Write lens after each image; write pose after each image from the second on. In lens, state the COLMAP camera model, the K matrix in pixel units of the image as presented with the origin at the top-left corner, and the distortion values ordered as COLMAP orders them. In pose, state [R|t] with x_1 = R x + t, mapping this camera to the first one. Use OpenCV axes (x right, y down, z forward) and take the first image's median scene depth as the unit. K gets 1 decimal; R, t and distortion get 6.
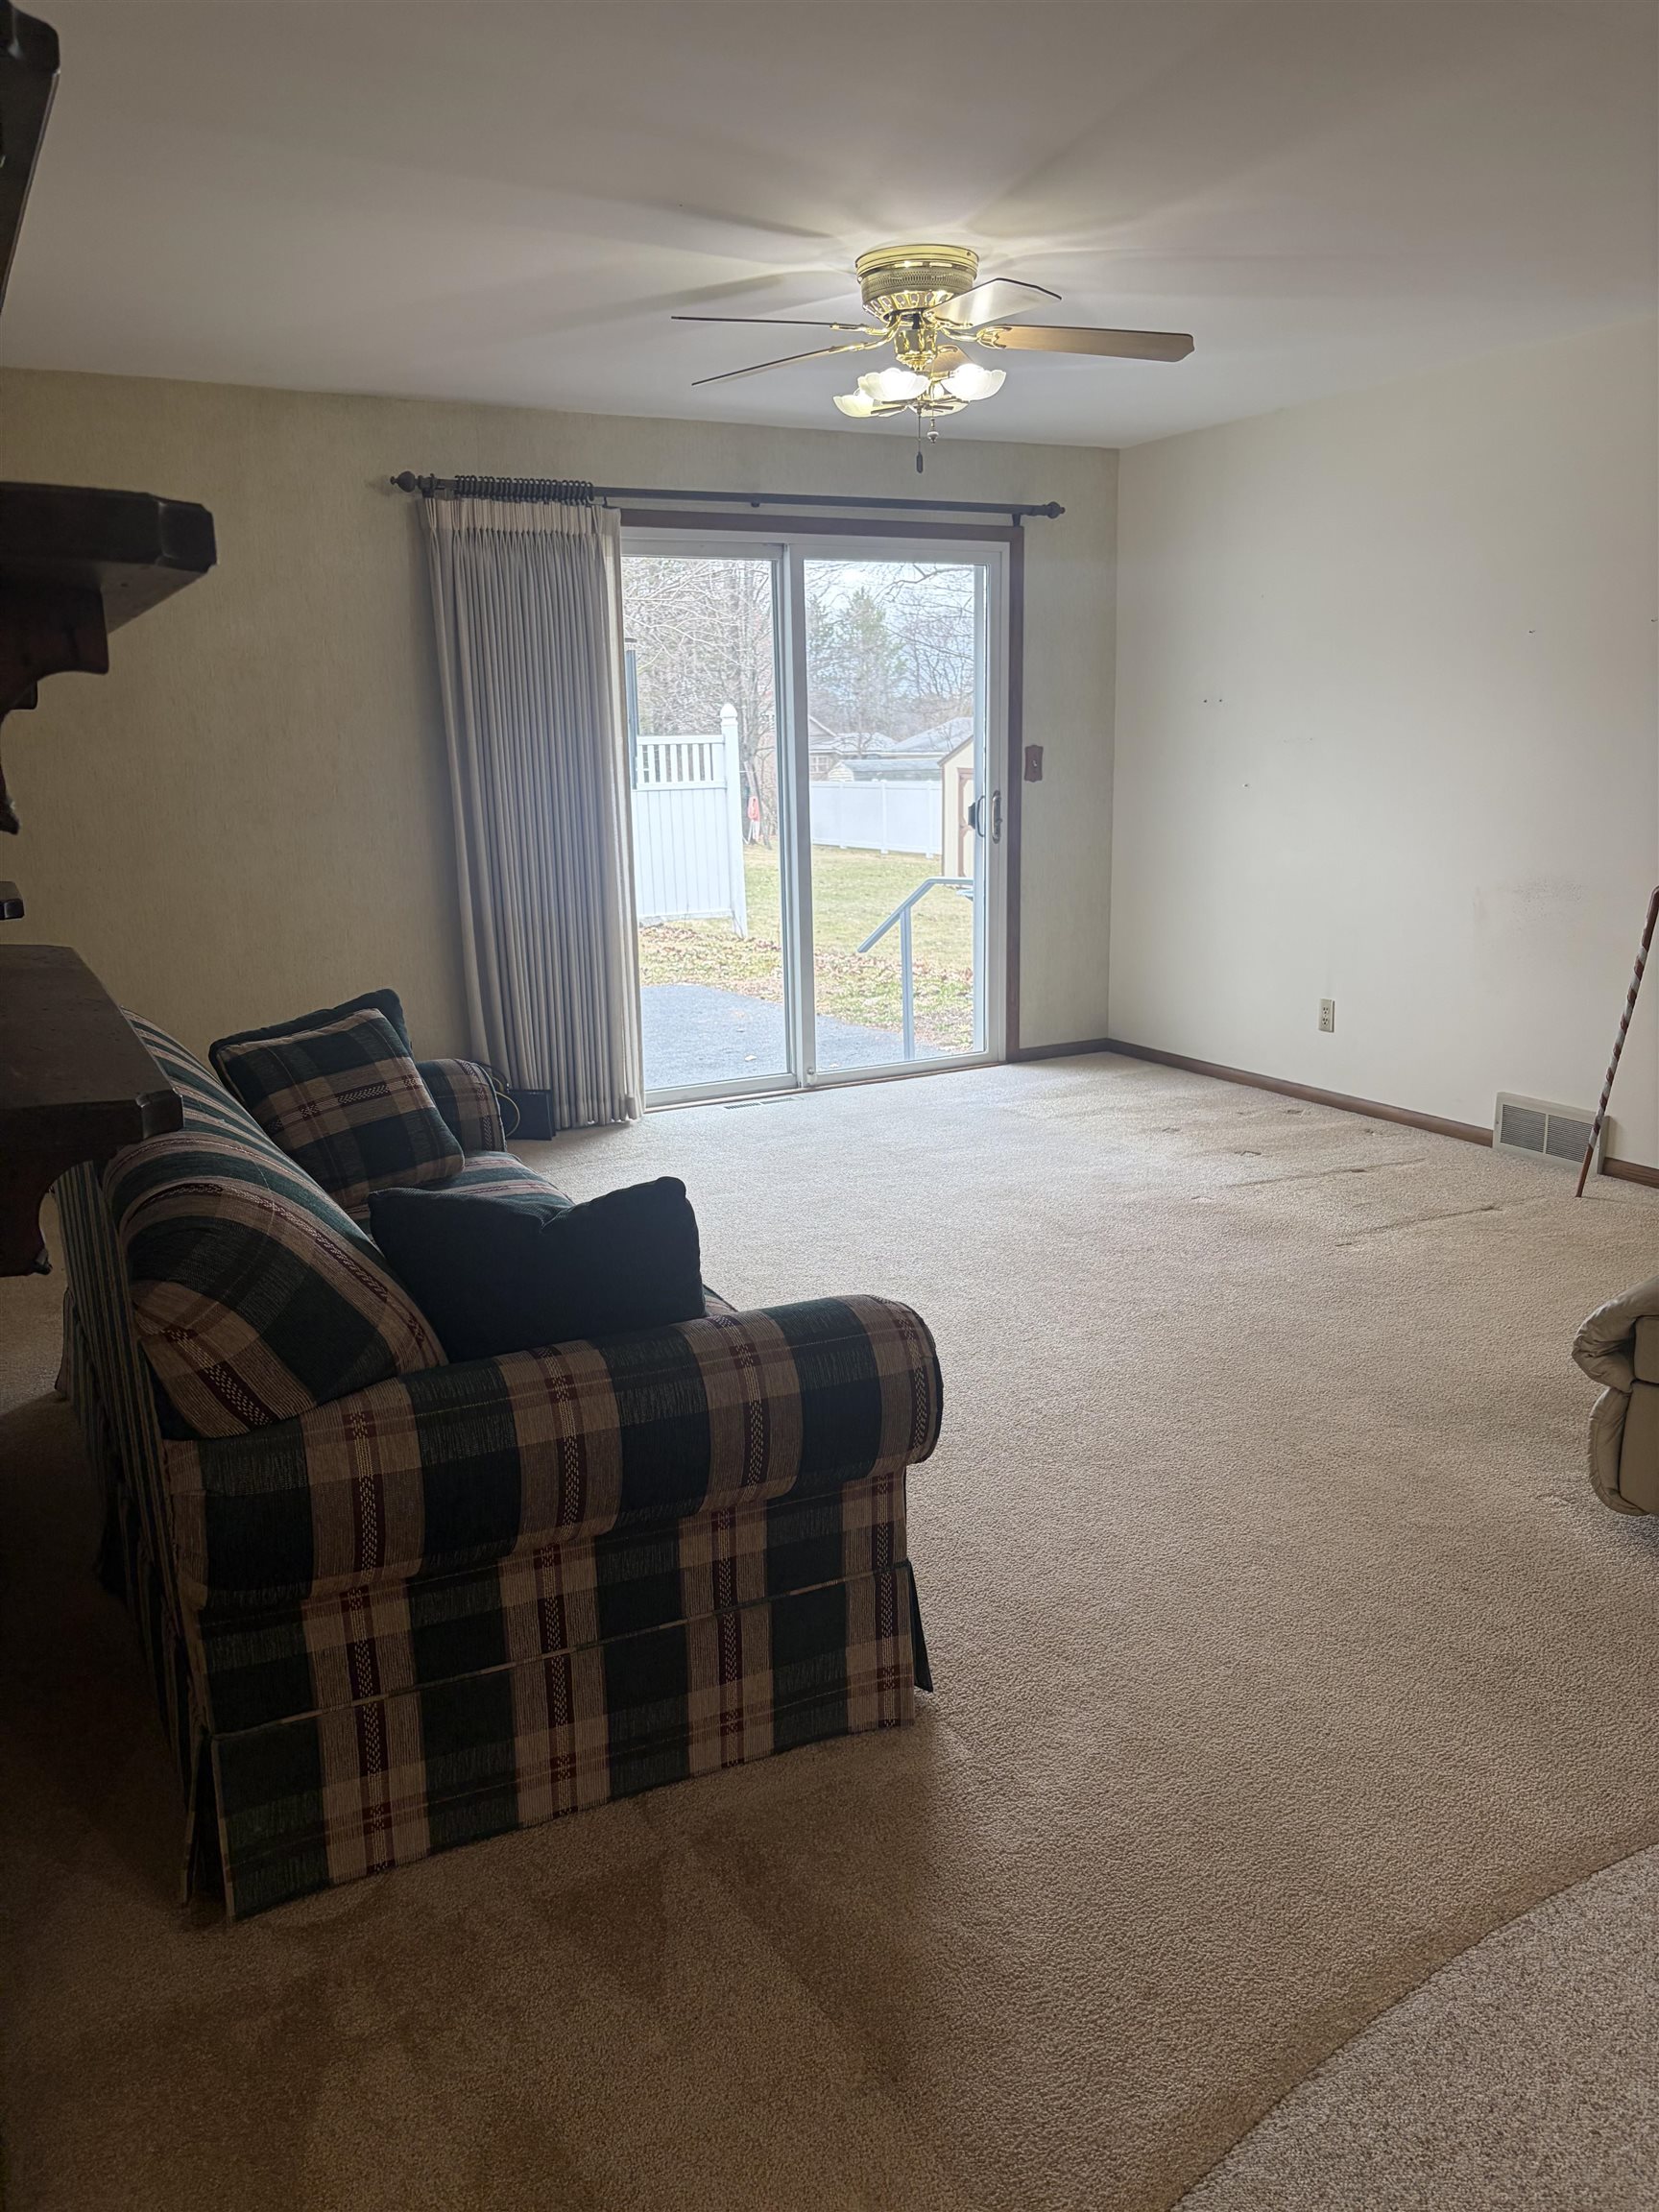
lens RADIAL K [[1647.7, 0, 829.5], [0, 1647.7, 1106.0], [0, 0, 1]] dist [0.063681, -0.094463]
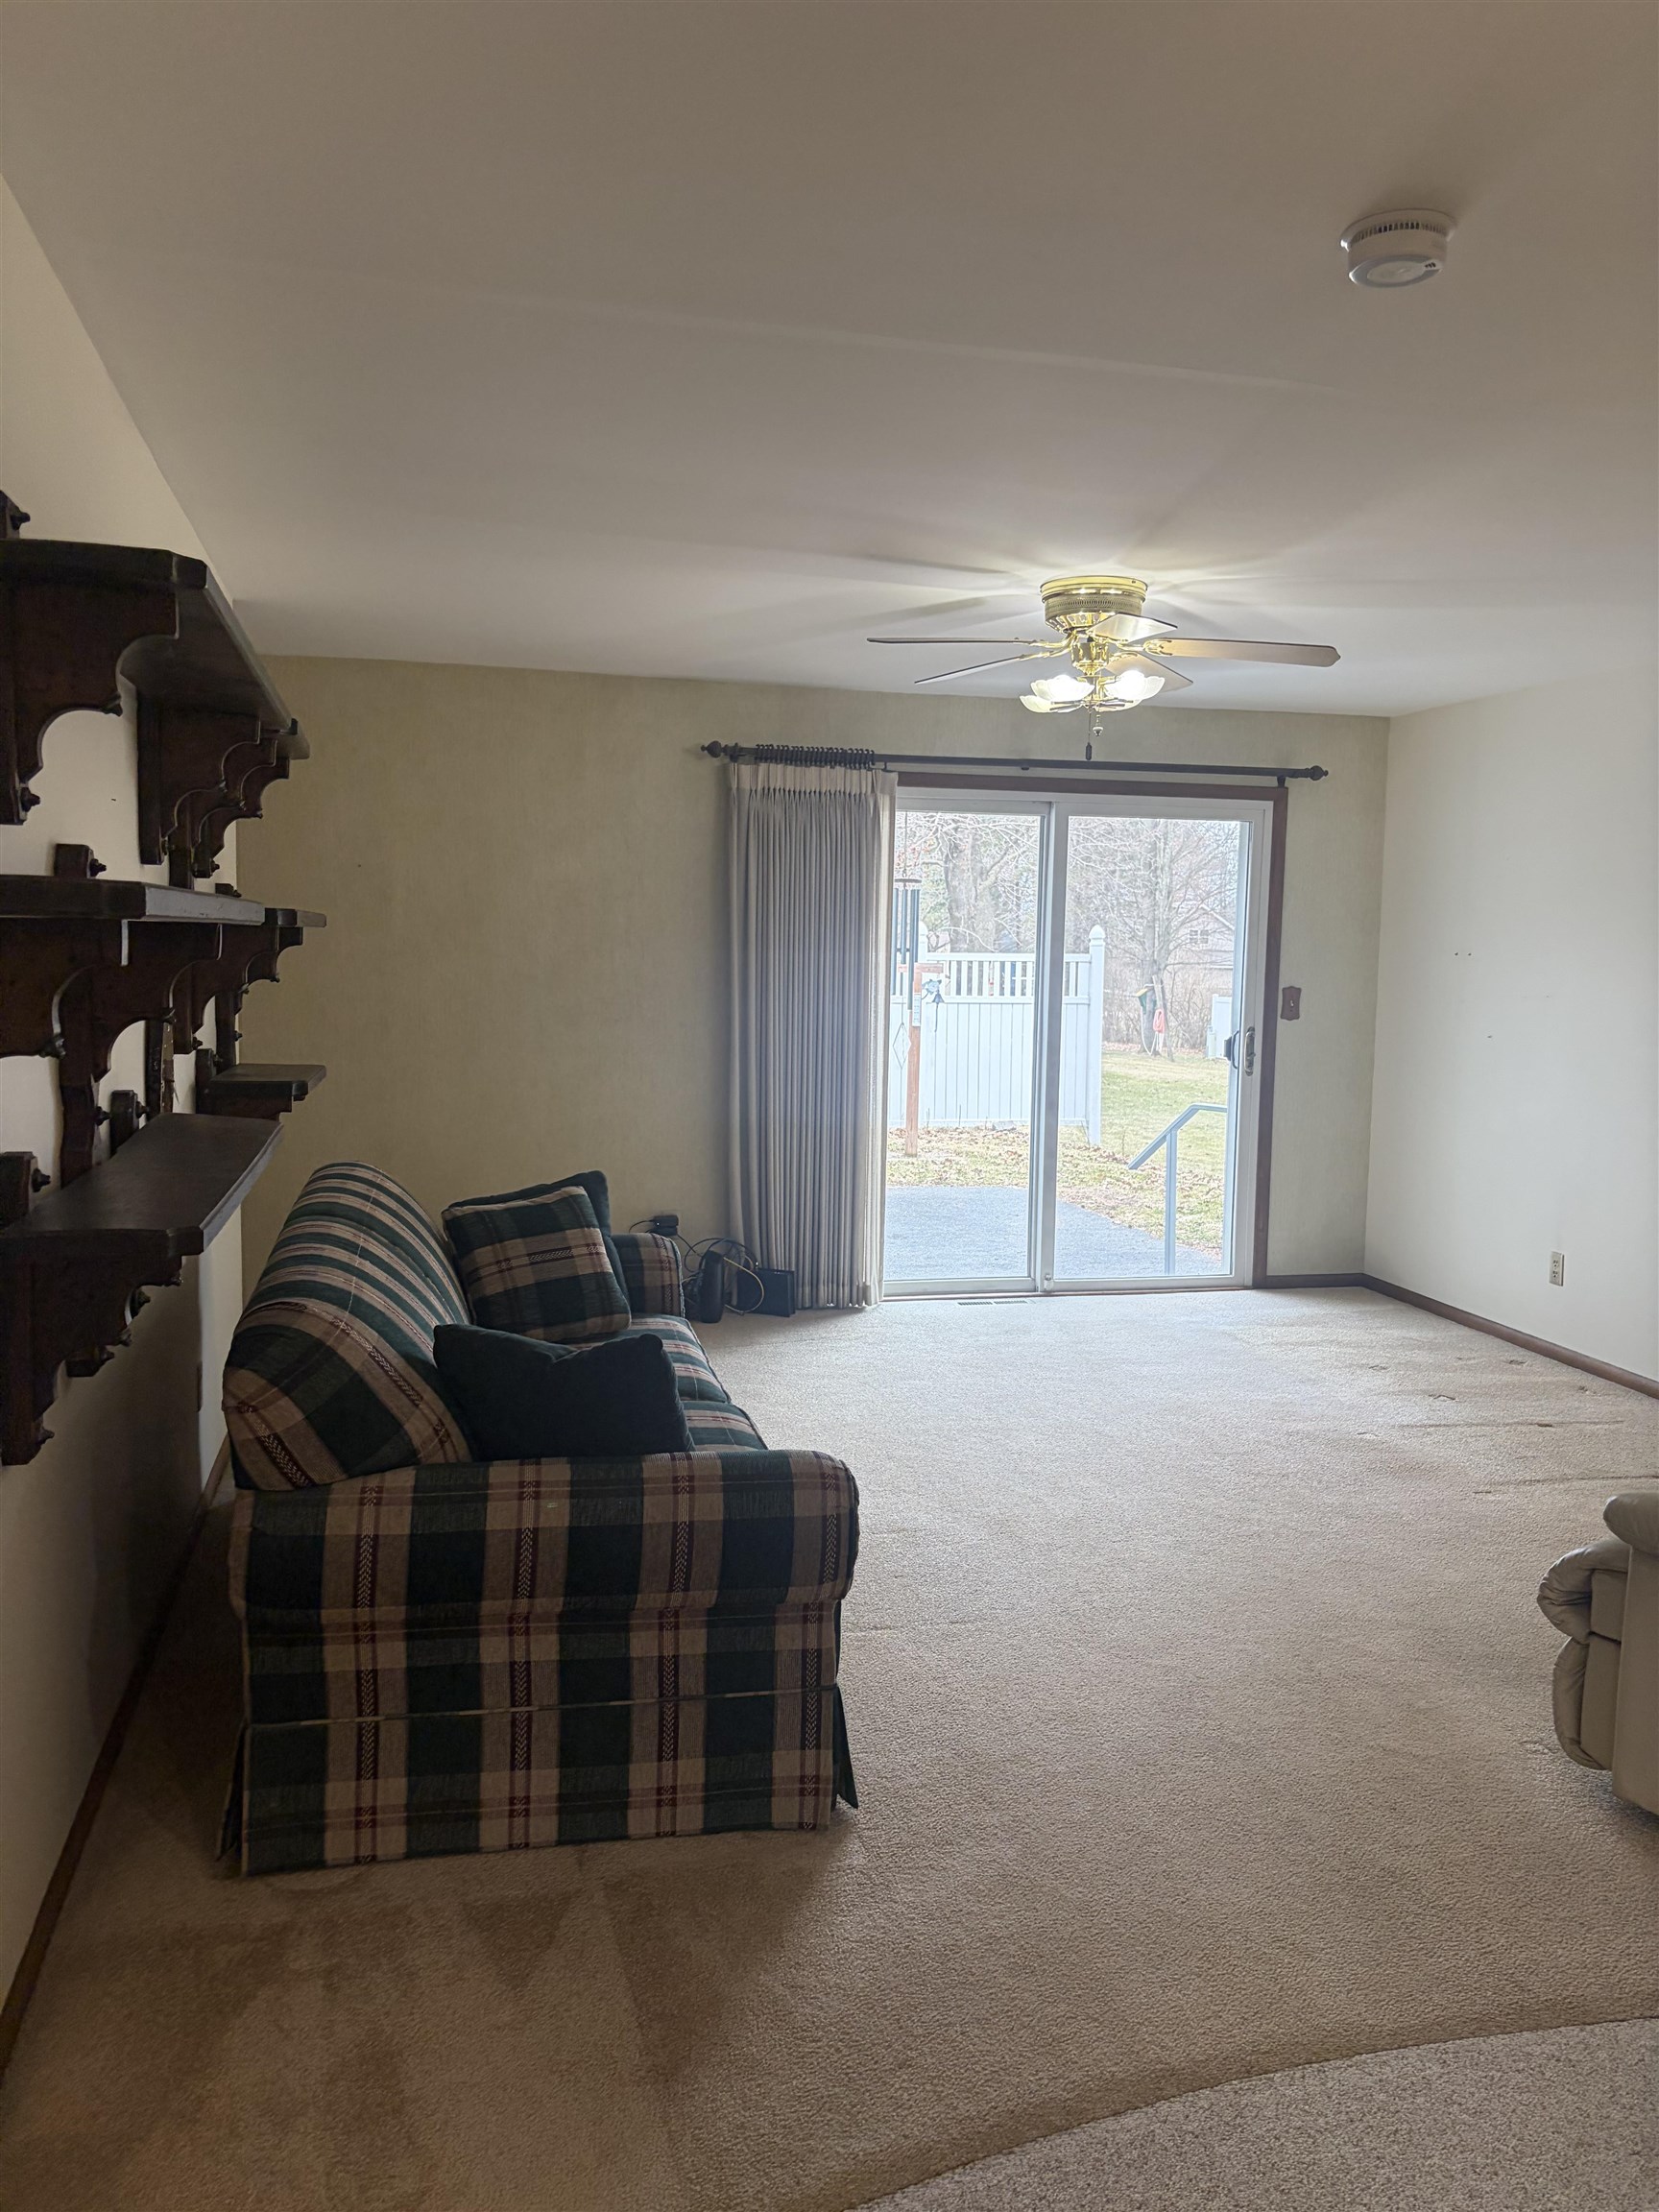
lens RADIAL K [[1616.7, 0, 829.5], [0, 1616.7, 1106.0], [0, 0, 1]] dist [0.053343, -0.063533]
pose [[0.969715, 0.065243, -0.235365, 0.235119], [-0.093481, 0.989428, -0.110875, -0.004012], [0.225643, 0.129520, 0.965562, -0.140742]]
